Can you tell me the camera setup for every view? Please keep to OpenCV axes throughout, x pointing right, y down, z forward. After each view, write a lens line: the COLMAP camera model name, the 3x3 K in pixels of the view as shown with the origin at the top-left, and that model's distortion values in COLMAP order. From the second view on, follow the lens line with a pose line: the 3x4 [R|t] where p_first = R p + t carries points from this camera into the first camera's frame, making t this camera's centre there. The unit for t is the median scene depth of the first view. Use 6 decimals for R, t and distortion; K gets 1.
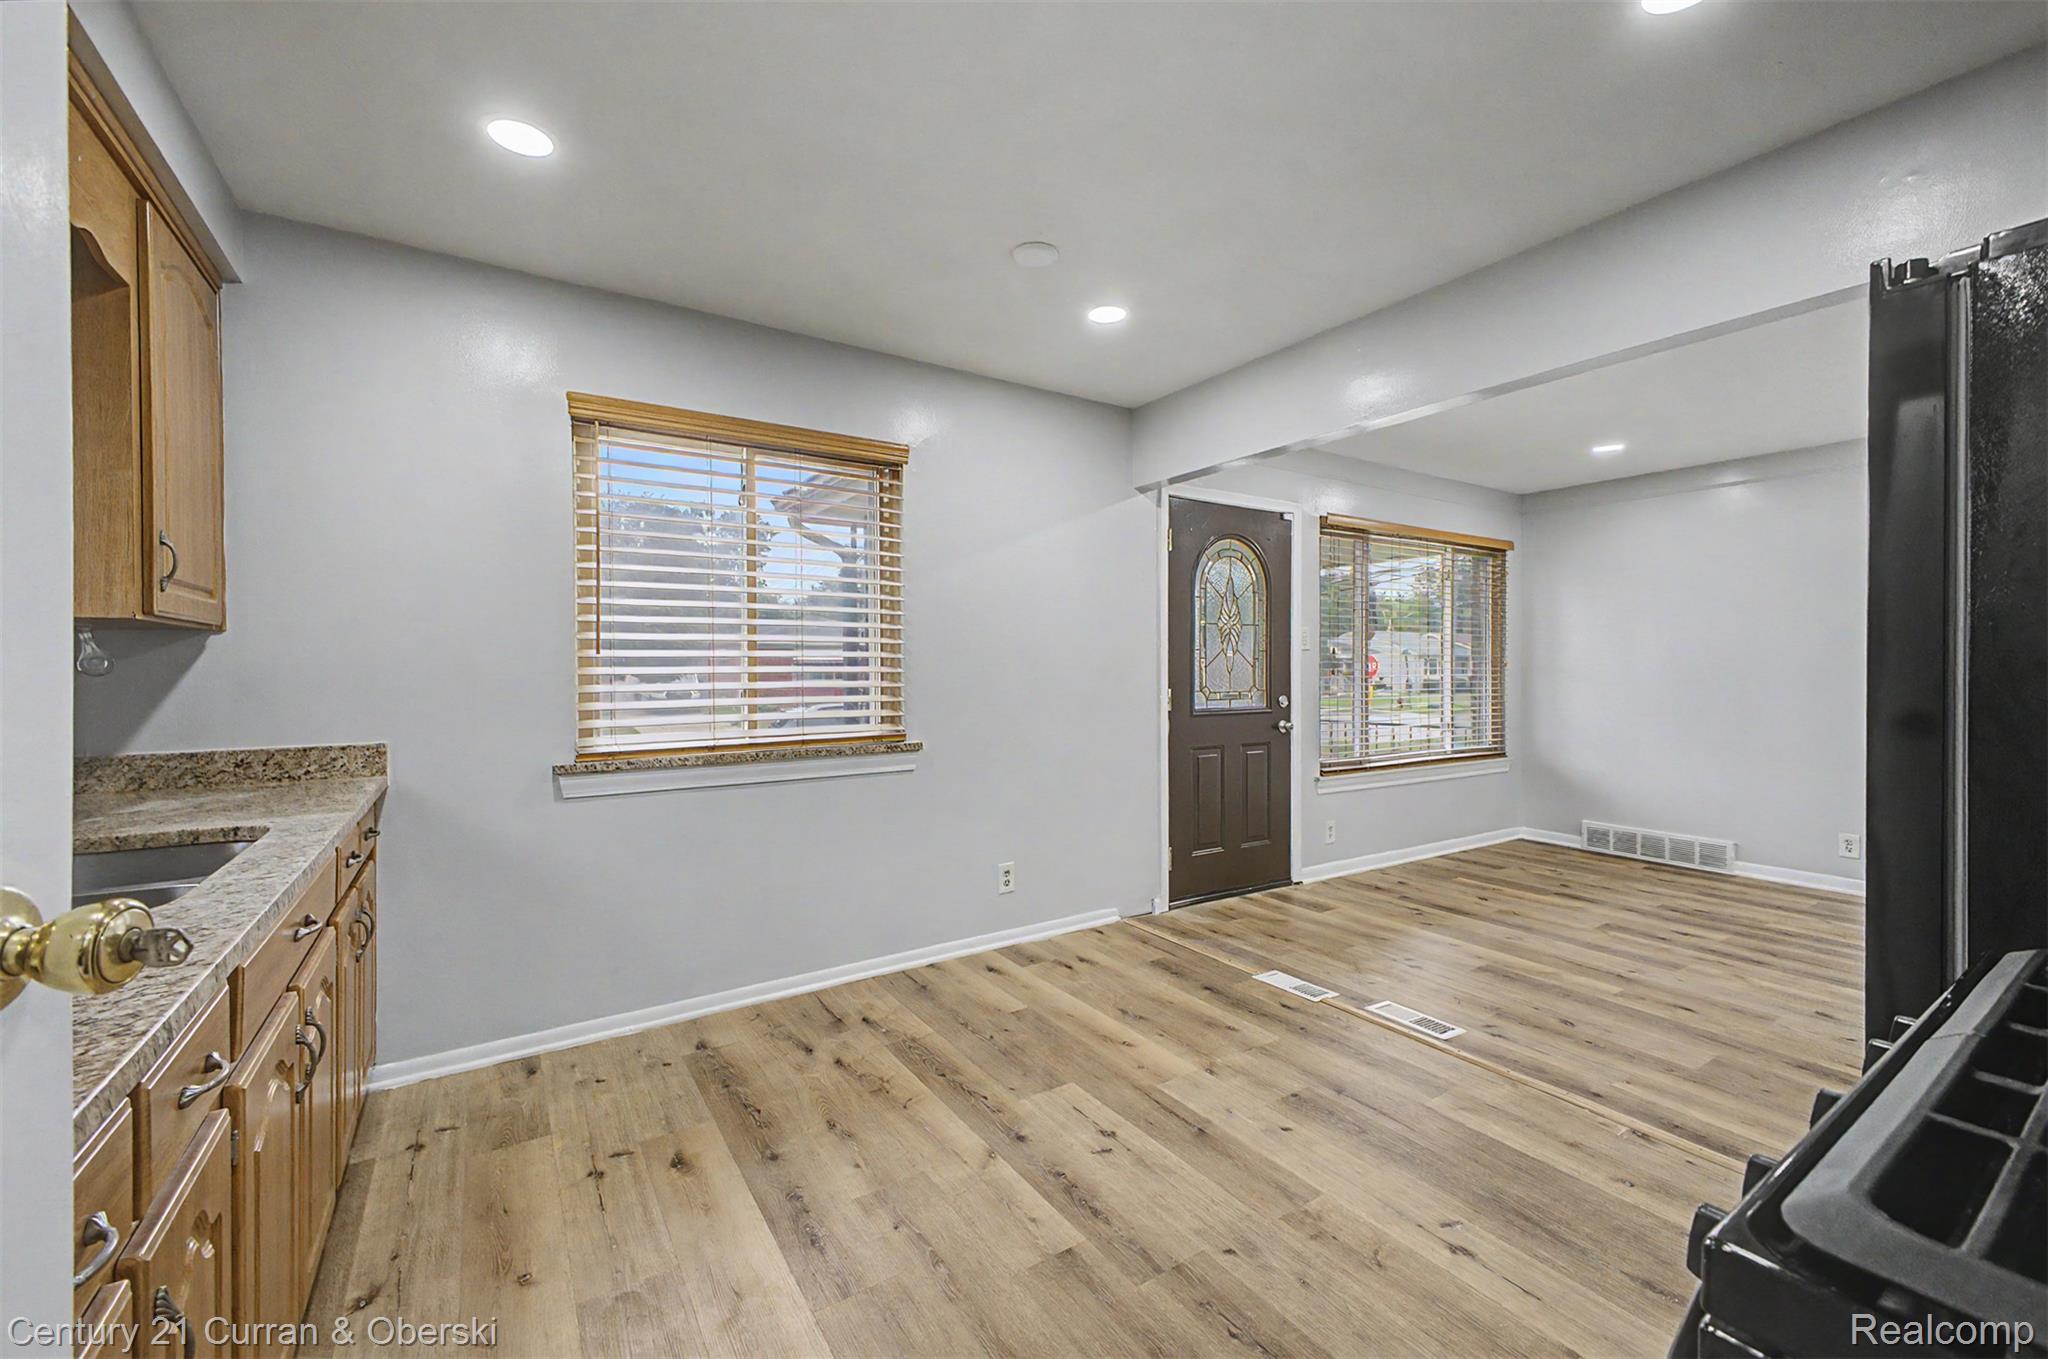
lens RADIAL K [[821.1, 0, 1032.6], [0, 821.1, 668.6], [0, 0, 1]] dist [0.024763, -0.005970]
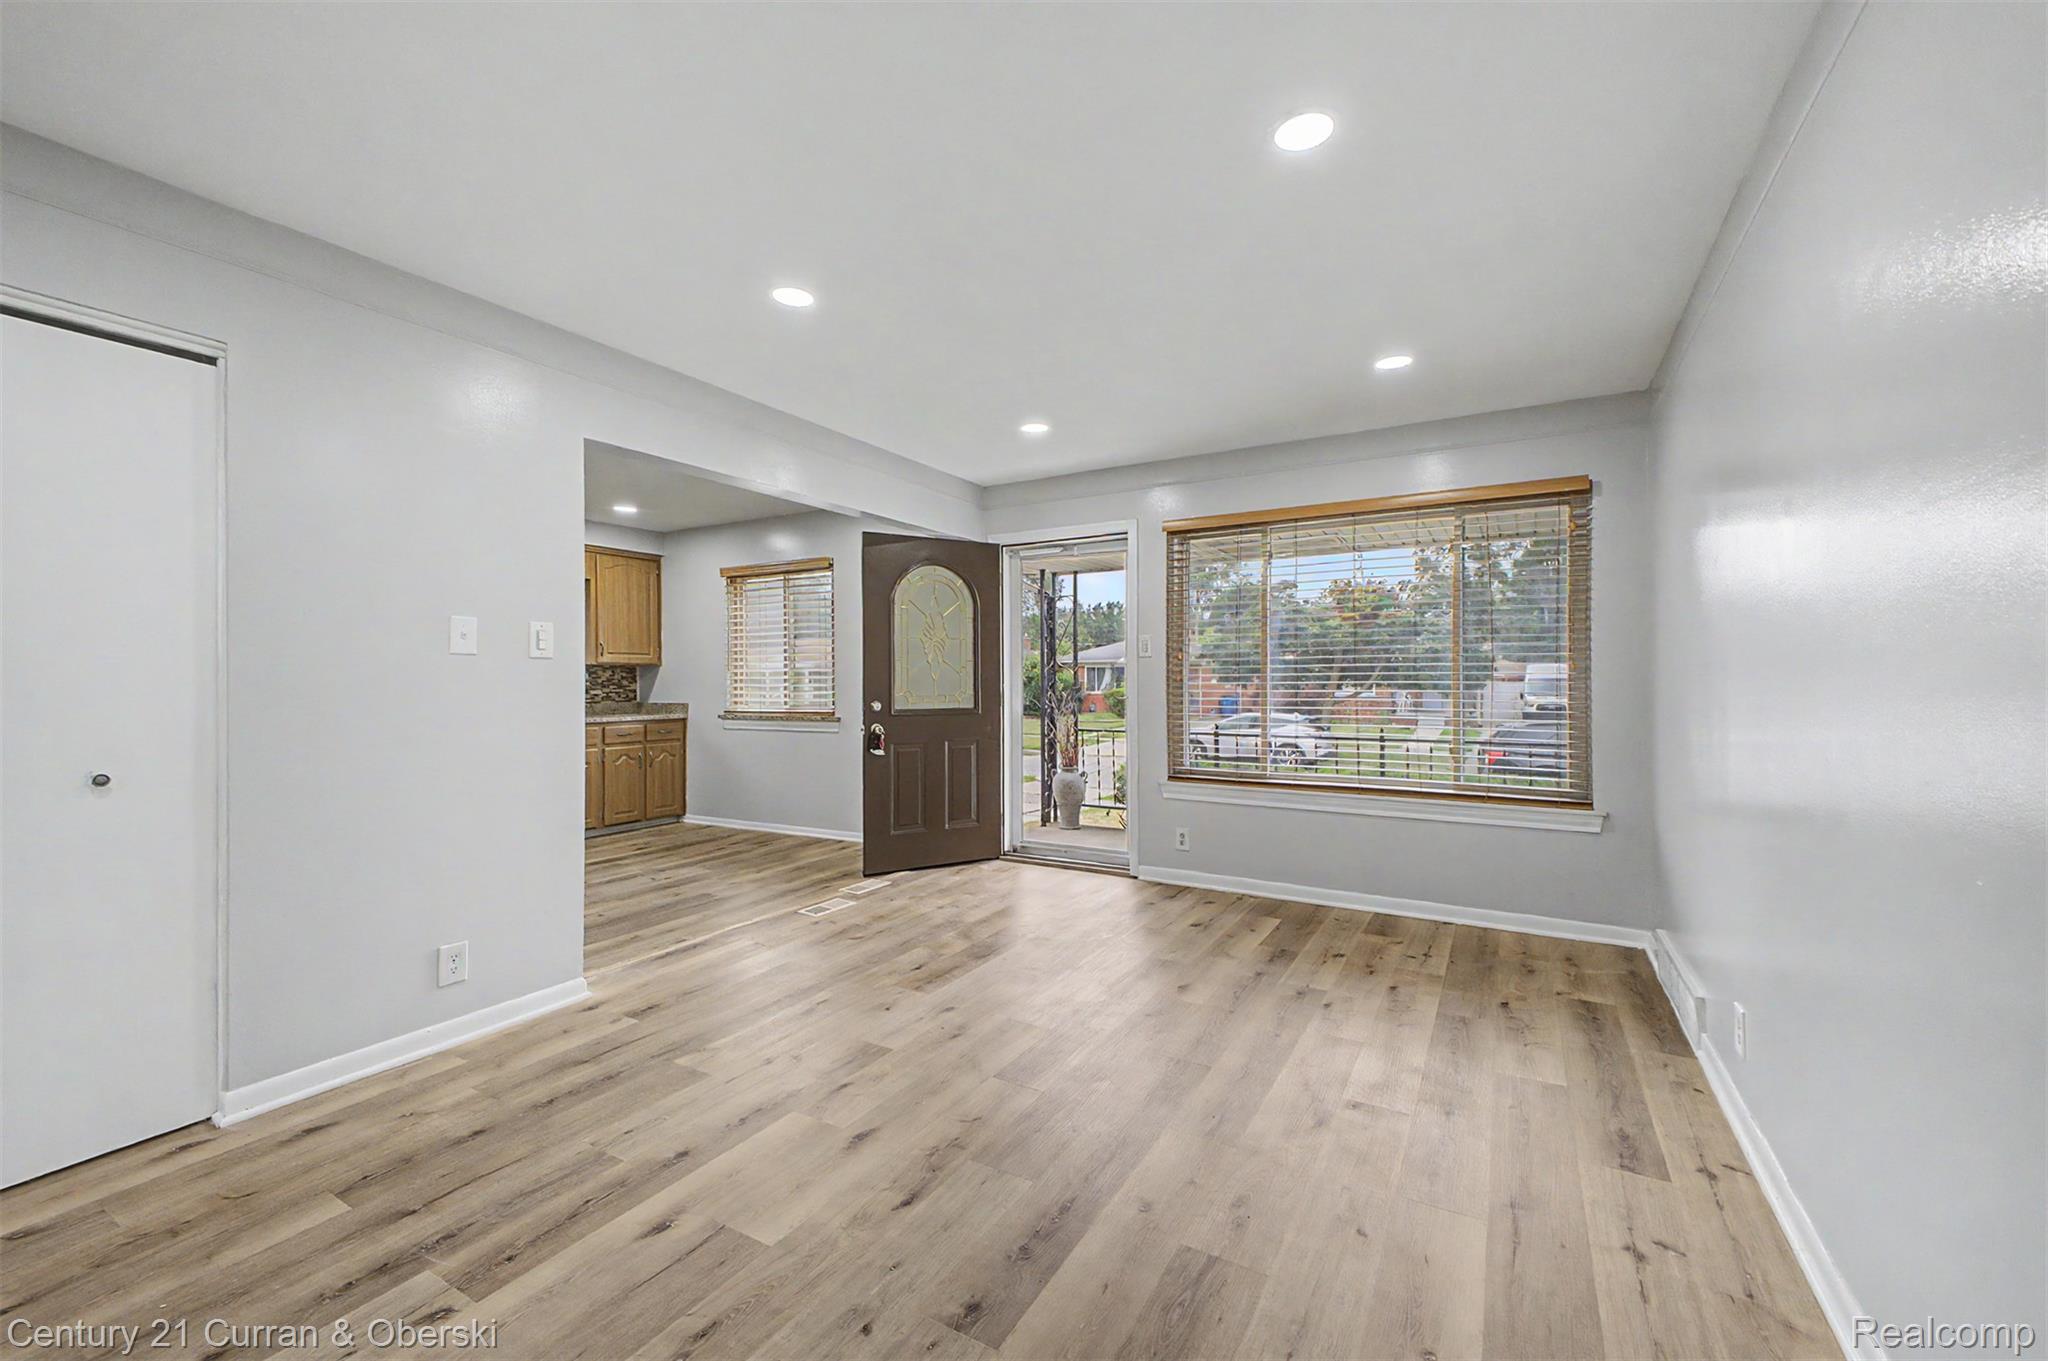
lens RADIAL K [[821.1, 0, 1030.5], [0, 821.1, 670.7], [0, 0, 1]] dist [0.024763, -0.005970]
pose [[0.447103, -0.014315, -0.894368, 2.057509], [0.000483, 0.999876, -0.015763, 0.019015], [0.894482, 0.006615, 0.447055, 0.689148]]
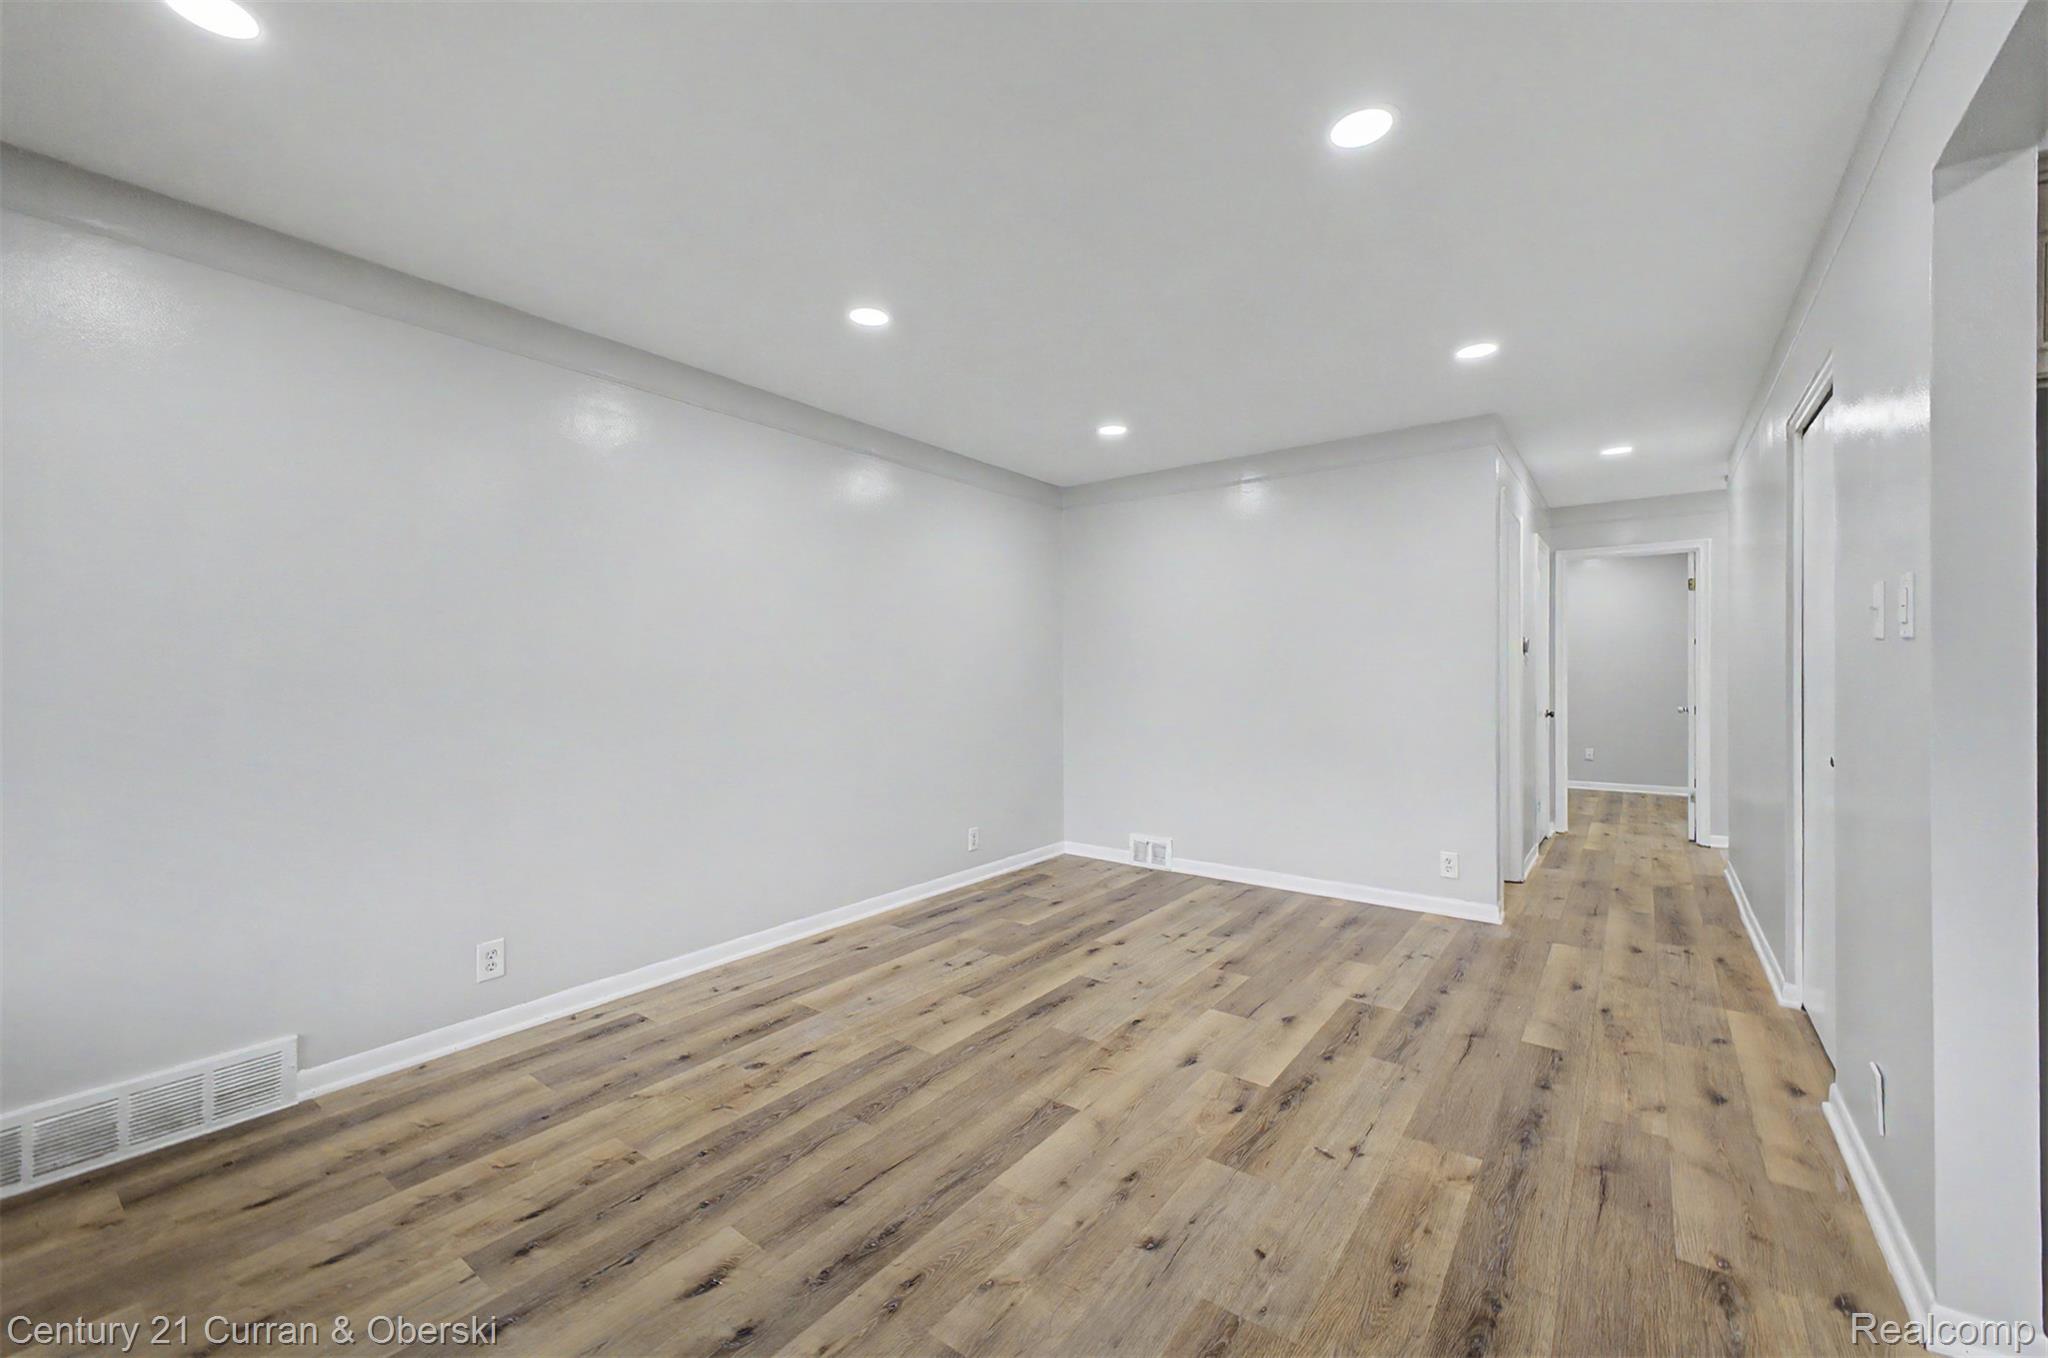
lens RADIAL K [[821.1, 0, 1023.8], [0, 821.1, 671.9], [0, 0, 1]] dist [0.024763, -0.005970]
pose [[-0.338763, 0.000250, 0.940872, 0.455878], [0.005283, 0.999985, 0.001636, 0.003062], [-0.940857, 0.005525, -0.338759, 1.393980]]
